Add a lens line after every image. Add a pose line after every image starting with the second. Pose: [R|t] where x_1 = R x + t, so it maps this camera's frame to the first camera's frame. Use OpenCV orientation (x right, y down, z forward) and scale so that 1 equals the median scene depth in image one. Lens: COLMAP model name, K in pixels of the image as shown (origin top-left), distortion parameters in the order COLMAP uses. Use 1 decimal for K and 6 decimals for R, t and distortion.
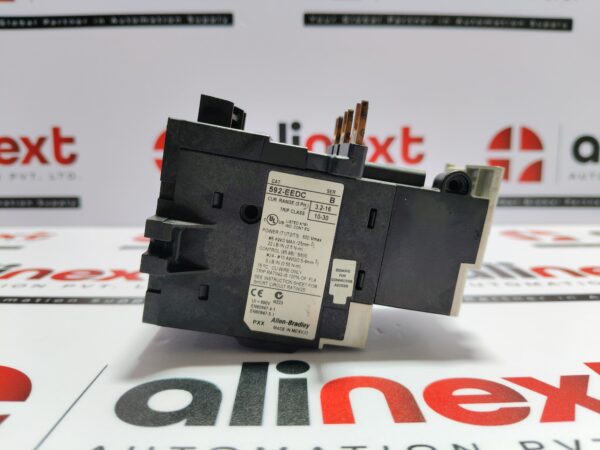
lens RADIAL K [[469.9, 0, 299.7], [0, 469.9, 225.8], [0, 0, 1]] dist [-0.018081, -0.069424]
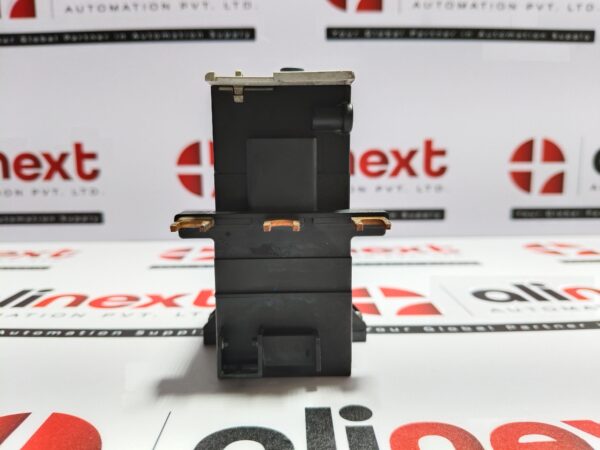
lens RADIAL K [[469.9, 0, 296.5], [0, 469.9, 222.8], [0, 0, 1]] dist [-0.018081, -0.069424]
pose [[0.999953, -0.007375, -0.006245, -0.076365], [0.007404, 0.999963, 0.004486, -0.063976], [0.006211, -0.004532, 0.999970, -0.001727]]
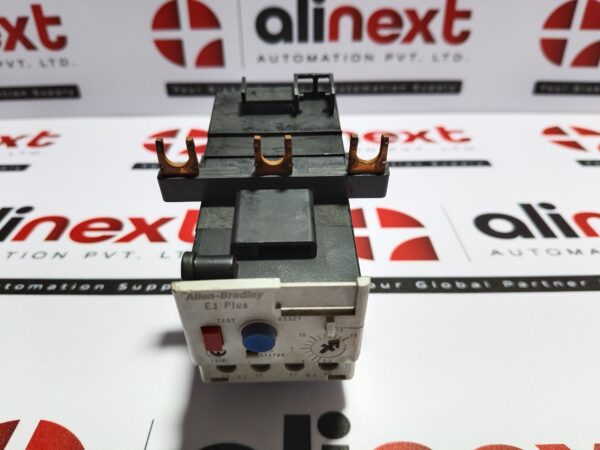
lens RADIAL K [[469.9, 0, 296.8], [0, 469.9, 210.4], [0, 0, 1]] dist [-0.018081, -0.069424]
pose [[0.999787, 0.004638, -0.020111, -0.046267], [0.003816, 0.916095, 0.400943, -0.308288], [0.020283, -0.400934, 0.915882, 0.145488]]
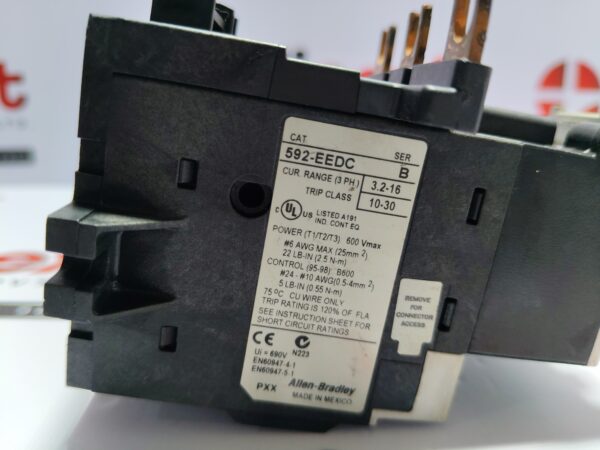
lens RADIAL K [[469.9, 0, 293.7], [0, 469.9, 221.6], [0, 0, 1]] dist [-0.018081, -0.069424]
pose [[0.999948, -0.005405, 0.008640, -0.035013], [0.004446, 0.994205, 0.107413, -0.033429], [-0.009171, -0.107369, 0.994177, 0.272100]]
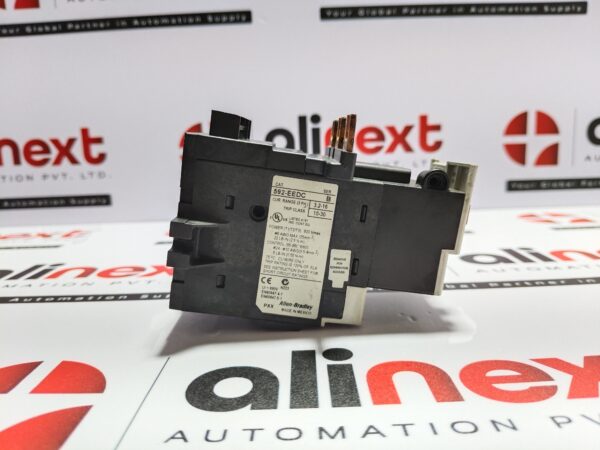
lens RADIAL K [[469.9, 0, 298.1], [0, 469.9, 223.3], [0, 0, 1]] dist [-0.018081, -0.069424]
pose [[0.999117, -0.031648, -0.027618, -0.039028], [0.032458, 0.999041, 0.029381, -0.023633], [0.026662, -0.030252, 0.999187, -0.053551]]
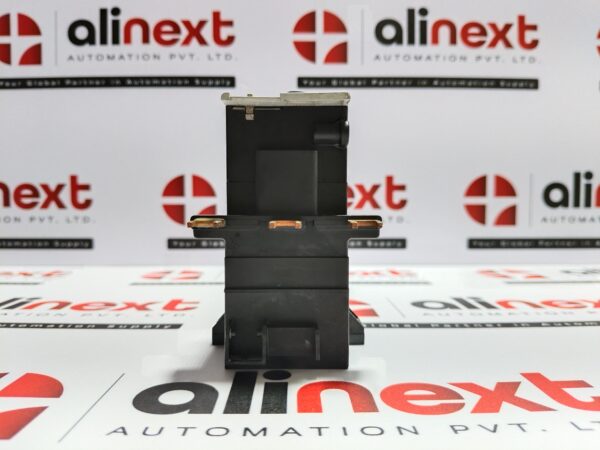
lens RADIAL K [[469.9, 0, 300.5], [0, 469.9, 225.7], [0, 0, 1]] dist [-0.018081, -0.069424]
pose [[0.999998, 0.000672, -0.002124, 0.027865], [-0.000872, 0.995438, -0.095411, 0.018327], [0.002050, 0.095413, 0.995436, -0.142088]]
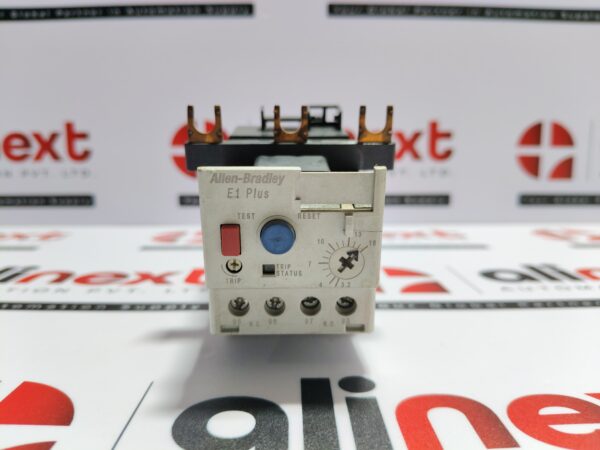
lens RADIAL K [[469.9, 0, 297.2], [0, 469.9, 234.3], [0, 0, 1]] dist [-0.018081, -0.069424]
pose [[0.999983, -0.000326, -0.005859, -0.072204], [0.000468, 0.999708, 0.024151, -0.006300], [0.005849, -0.024153, 0.999691, 0.054898]]
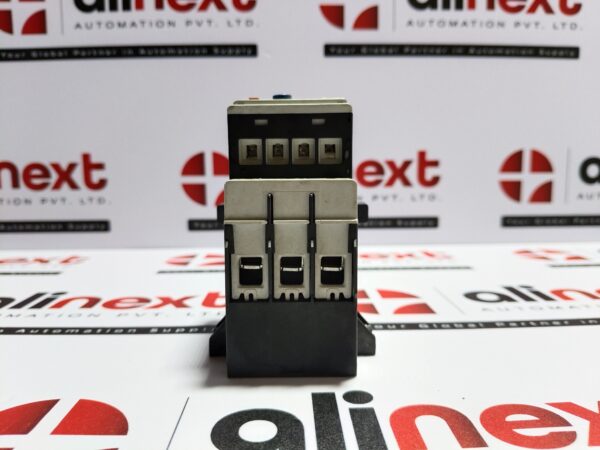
lens RADIAL K [[469.9, 0, 295.8], [0, 469.9, 223.9], [0, 0, 1]] dist [-0.018081, -0.069424]
pose [[0.999956, -0.008654, 0.003632, -0.093254], [0.008717, 0.999806, -0.017640, -0.050973], [-0.003478, 0.017671, 0.999838, -0.064860]]
